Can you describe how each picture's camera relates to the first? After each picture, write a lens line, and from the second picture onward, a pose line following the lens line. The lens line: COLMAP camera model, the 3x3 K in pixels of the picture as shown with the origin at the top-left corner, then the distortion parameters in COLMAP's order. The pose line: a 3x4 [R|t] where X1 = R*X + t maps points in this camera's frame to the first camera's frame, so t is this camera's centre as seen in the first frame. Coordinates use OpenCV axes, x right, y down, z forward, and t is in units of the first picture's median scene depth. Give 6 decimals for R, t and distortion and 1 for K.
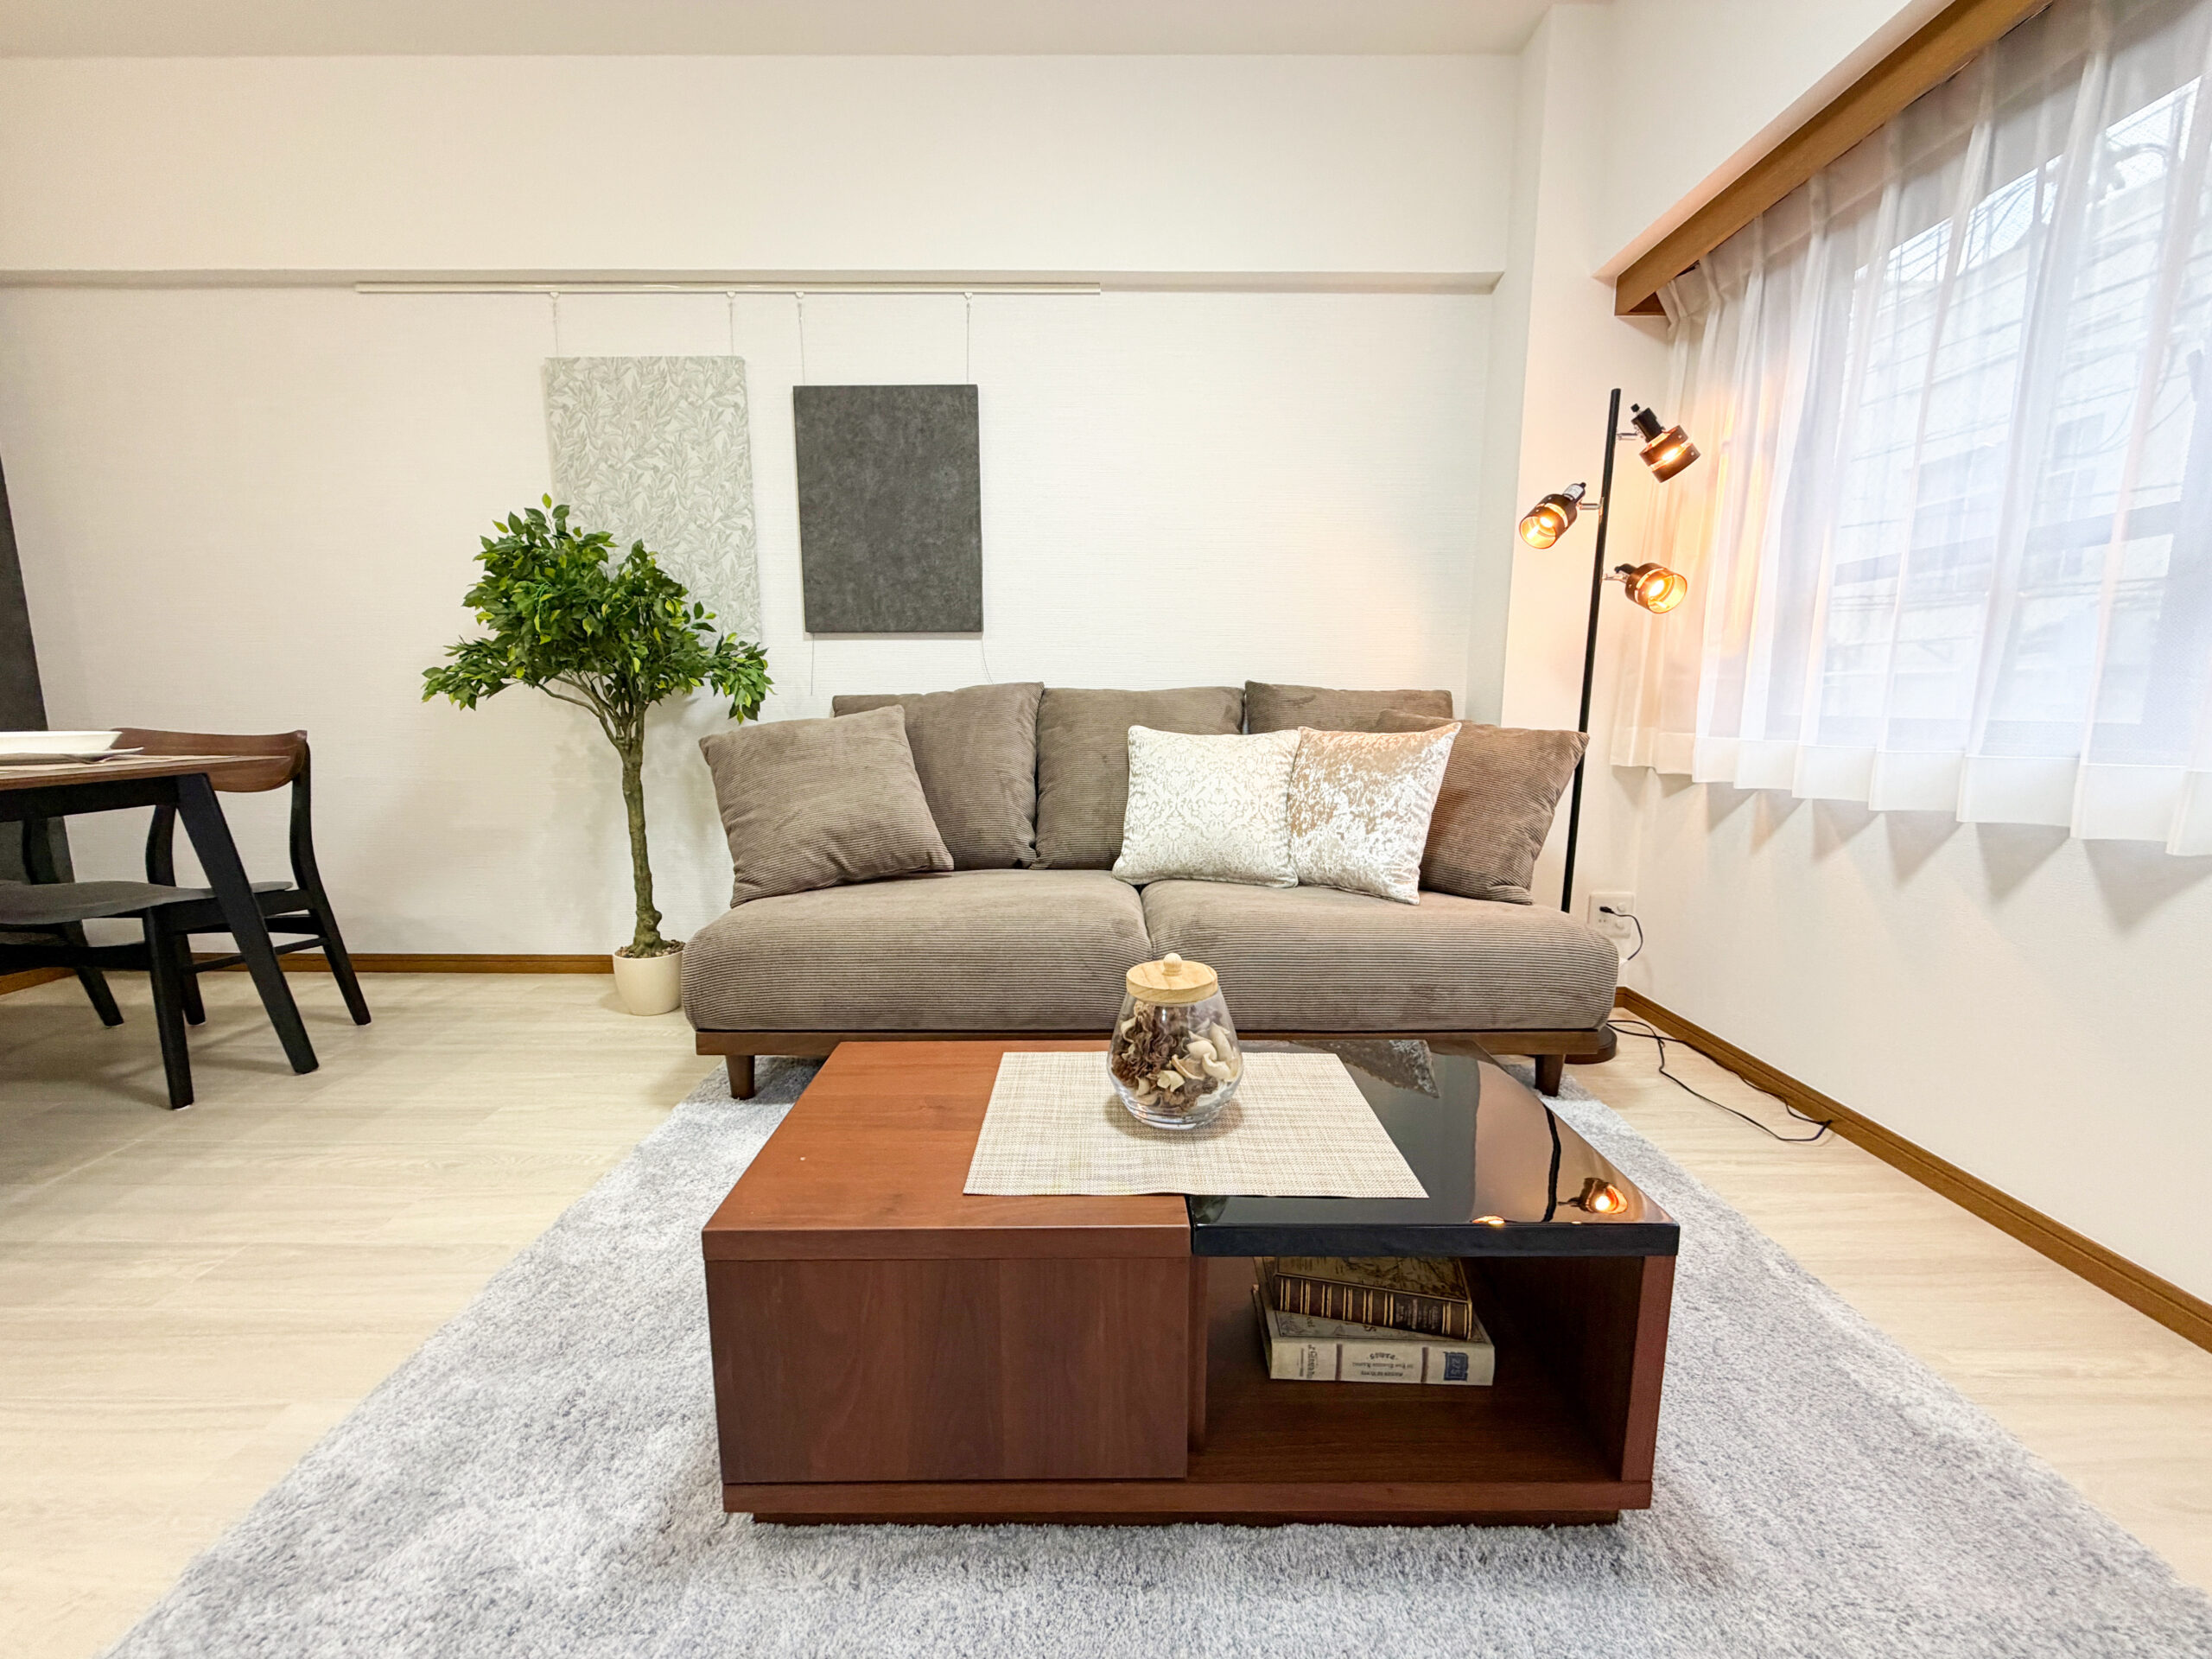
lens RADIAL K [[882.6, 0, 1095.0], [0, 882.6, 834.8], [0, 0, 1]] dist [-0.000131, 0.000228]
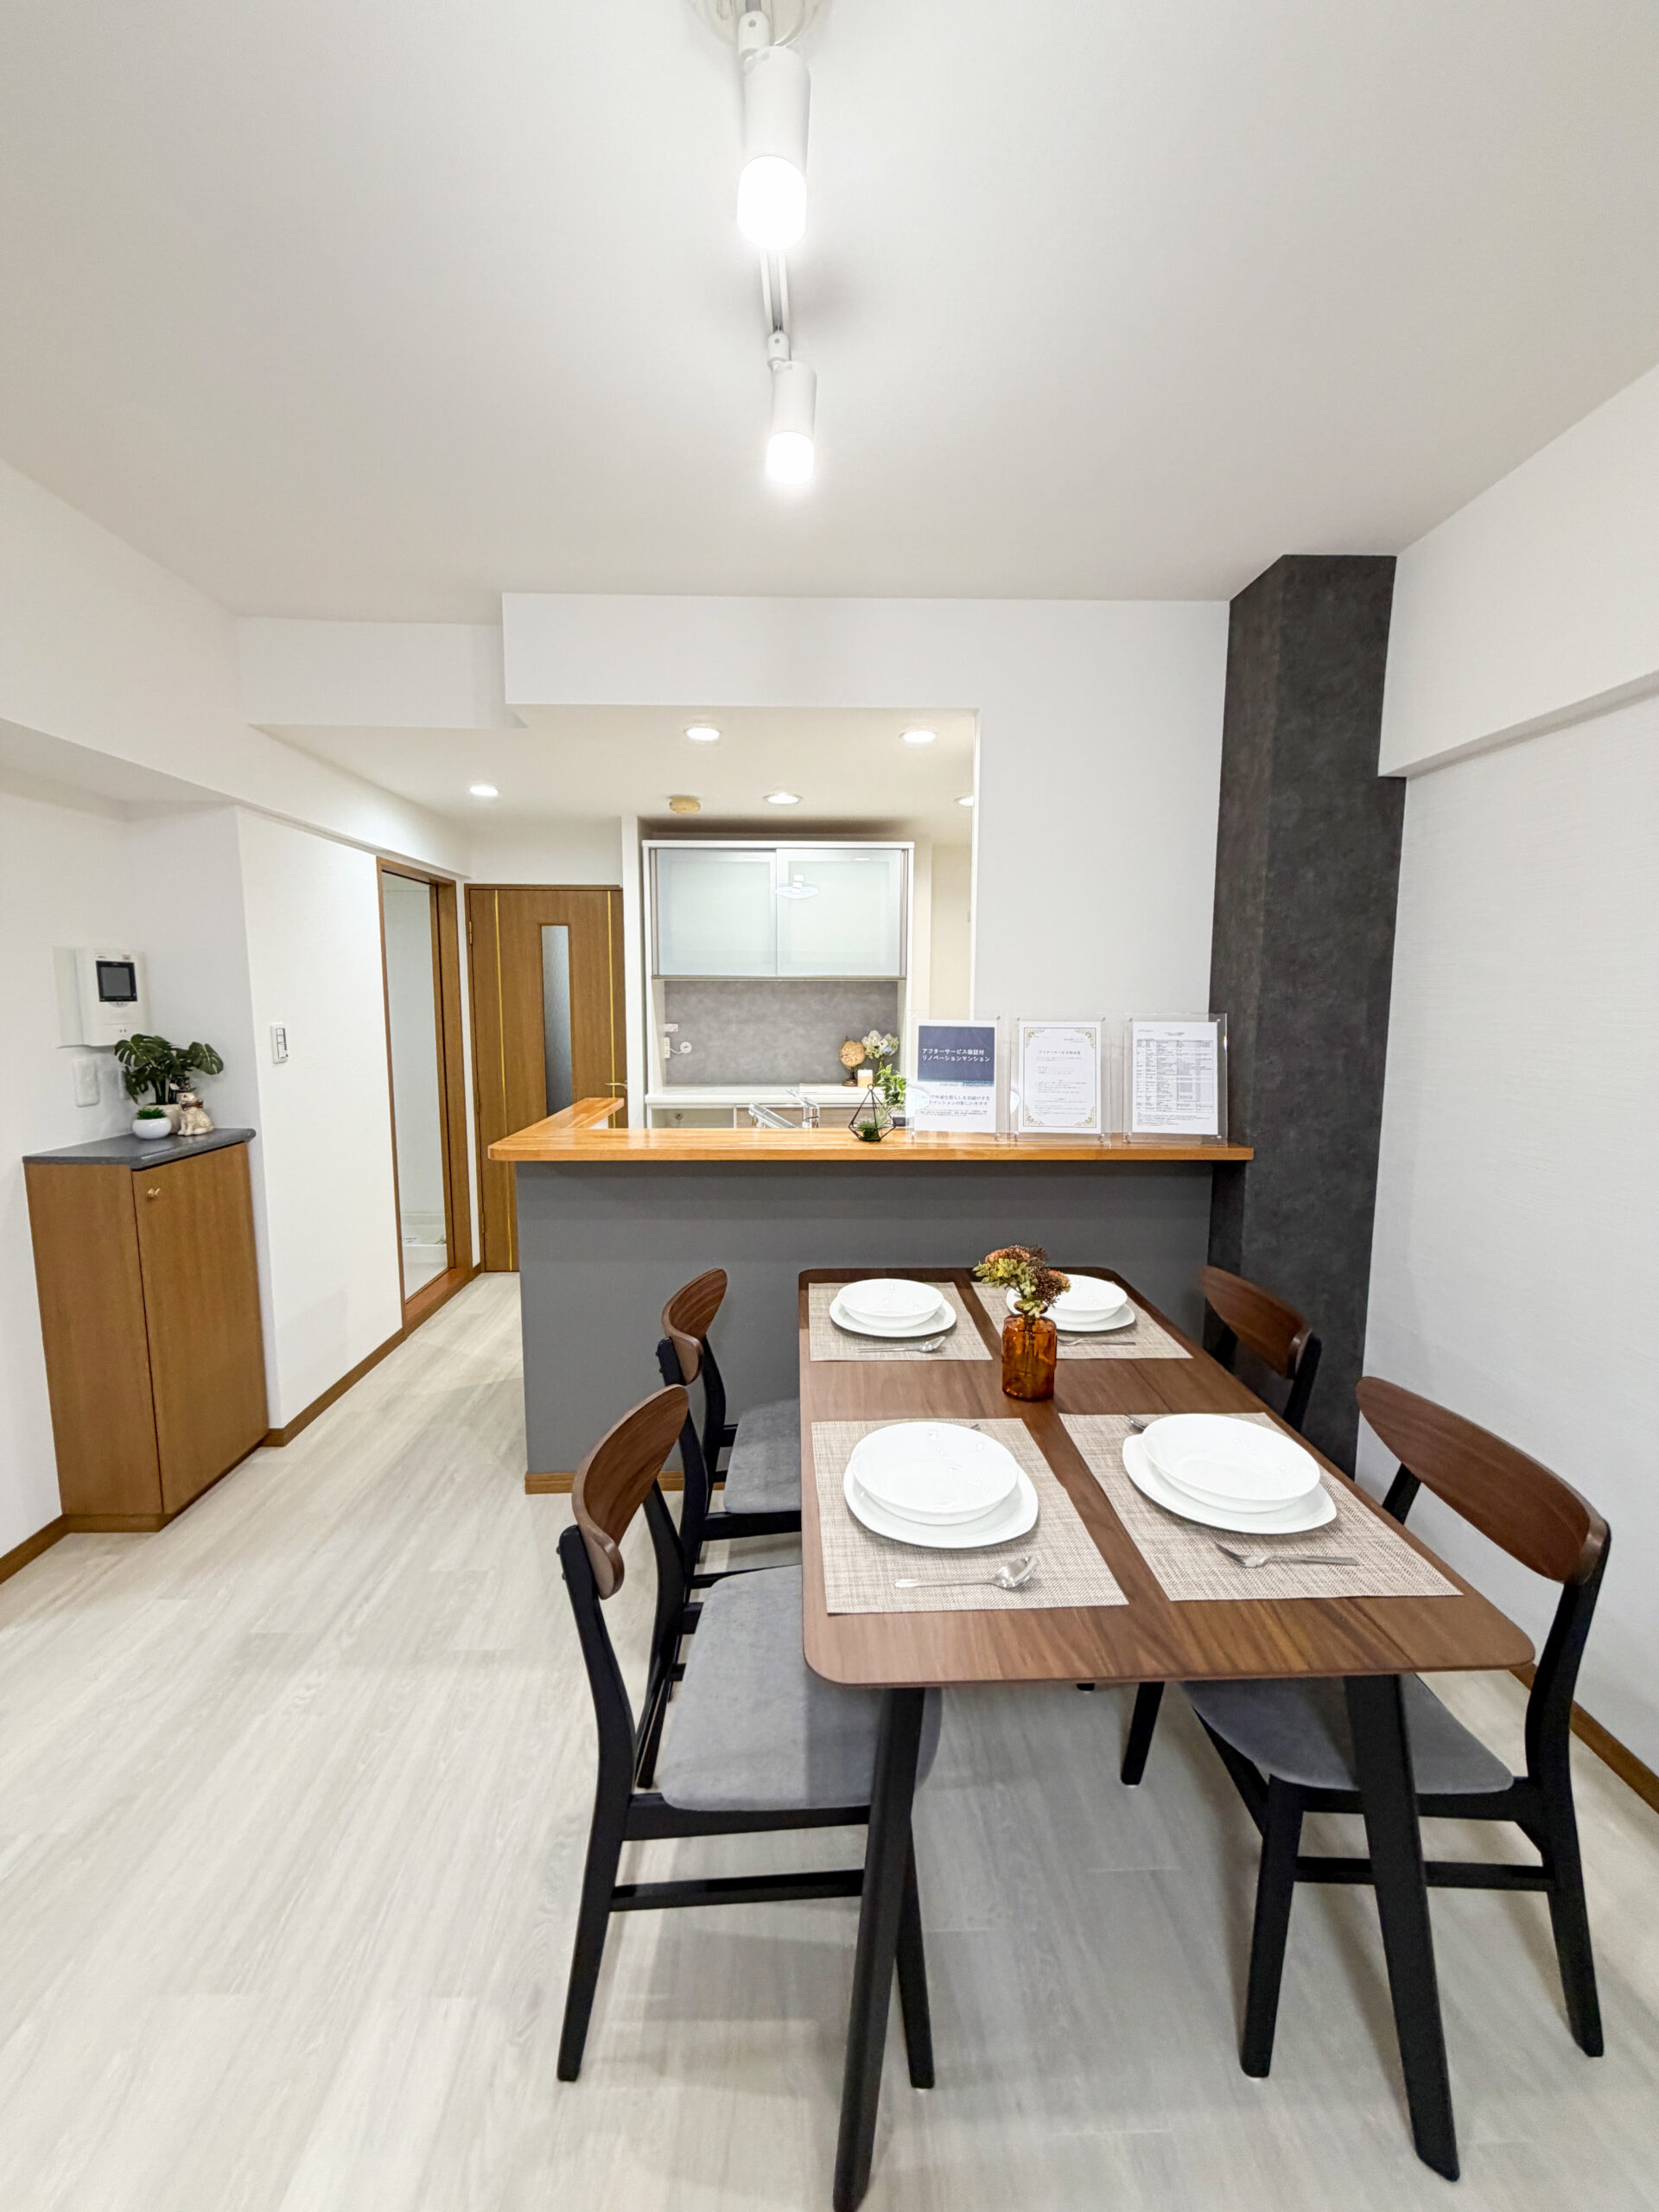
lens RADIAL K [[882.6, 0, 829.2], [0, 882.6, 1096.2], [0, 0, 1]] dist [-0.000131, 0.000228]
pose [[0.035265, 0.112980, -0.992971, -0.389672], [-0.152972, 0.982491, 0.106355, -0.331997], [0.987601, 0.148146, 0.051930, 0.448144]]
